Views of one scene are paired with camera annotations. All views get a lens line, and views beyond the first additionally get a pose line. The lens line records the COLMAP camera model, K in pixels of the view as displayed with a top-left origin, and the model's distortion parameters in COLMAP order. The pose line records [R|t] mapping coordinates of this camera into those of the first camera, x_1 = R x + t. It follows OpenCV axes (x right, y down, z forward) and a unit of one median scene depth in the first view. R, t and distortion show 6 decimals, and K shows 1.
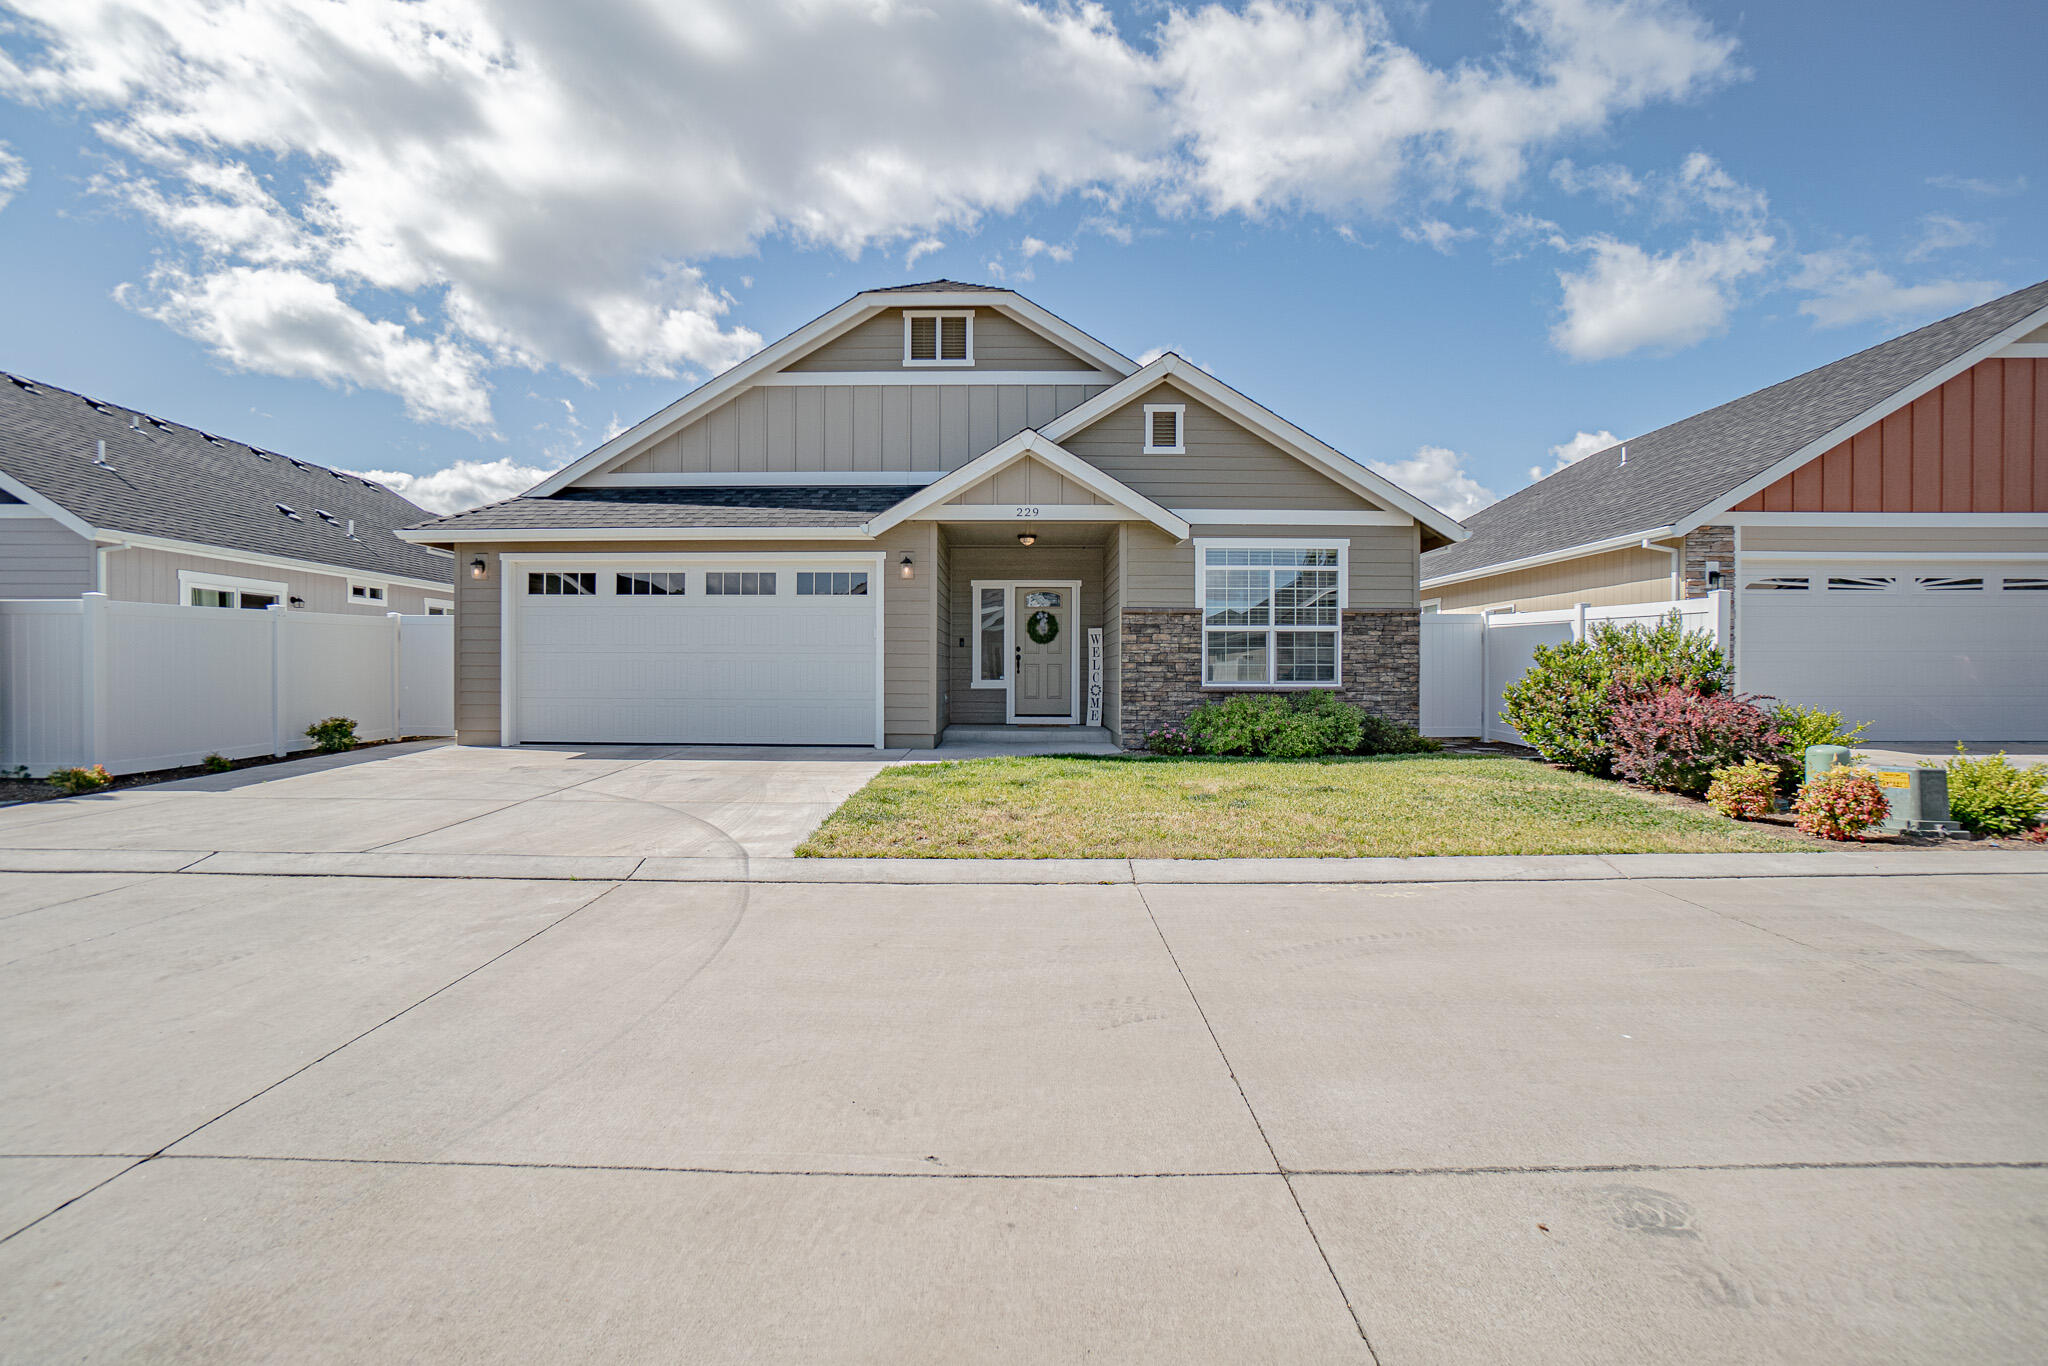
lens RADIAL K [[893.8, 0, 1024.0], [0, 893.8, 683.0], [0, 0, 1]] dist [0.000020, -0.000002]
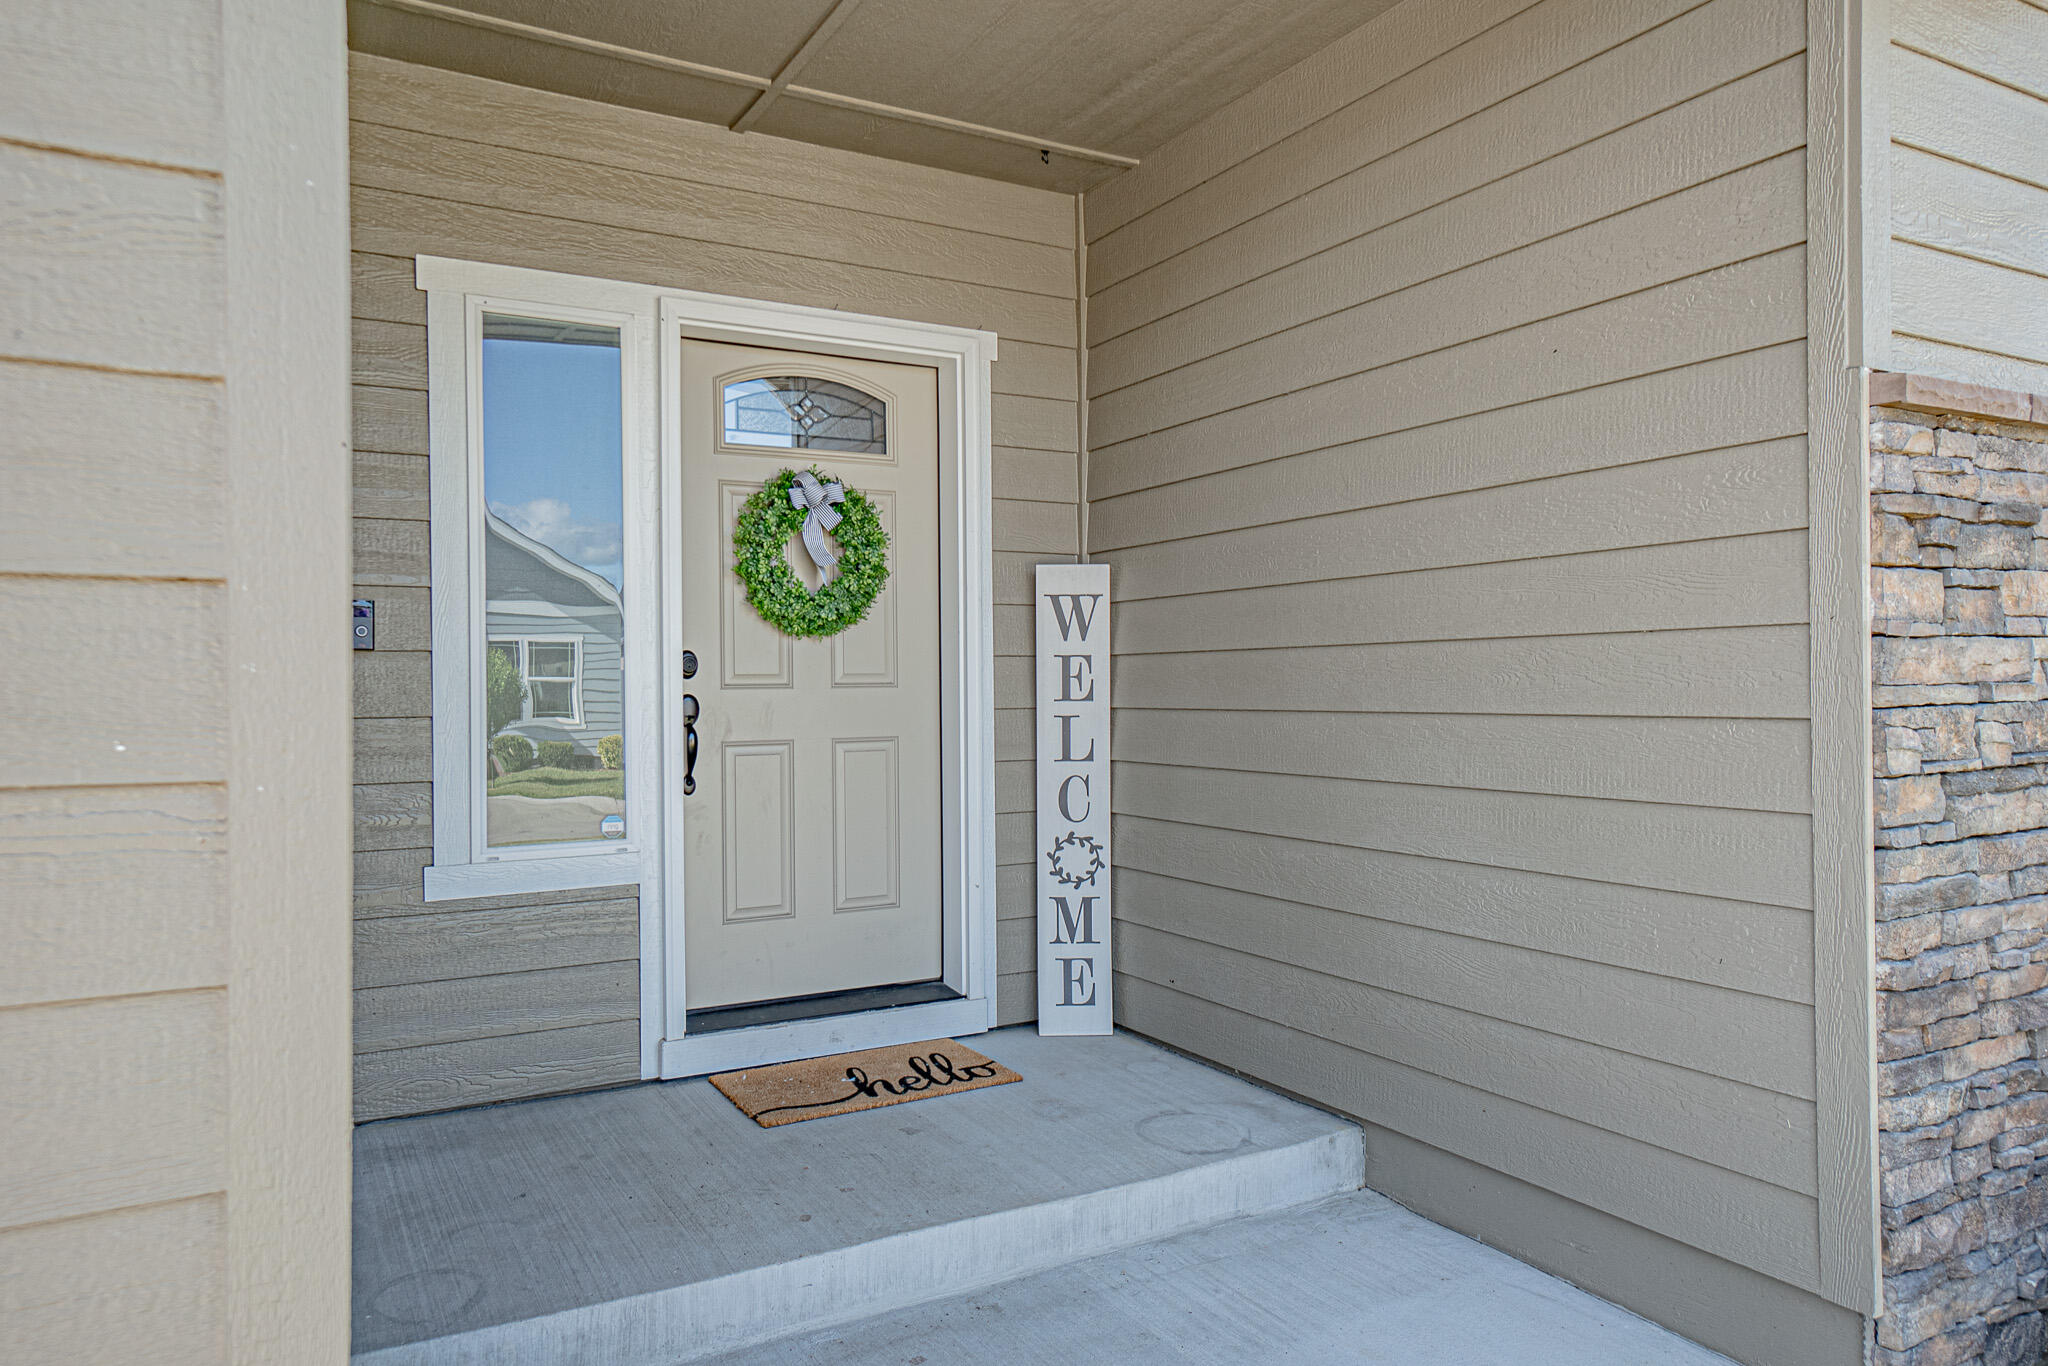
lens RADIAL K [[1341.9, 0, 1024.0], [0, 1341.9, 683.0], [0, 0, 1]] dist [0.001234, 0.000406]
pose [[0.871720, -0.012481, 0.489846, -0.083224], [0.017524, 0.999830, -0.005710, -0.031645], [-0.489692, 0.013562, 0.871790, 0.725471]]
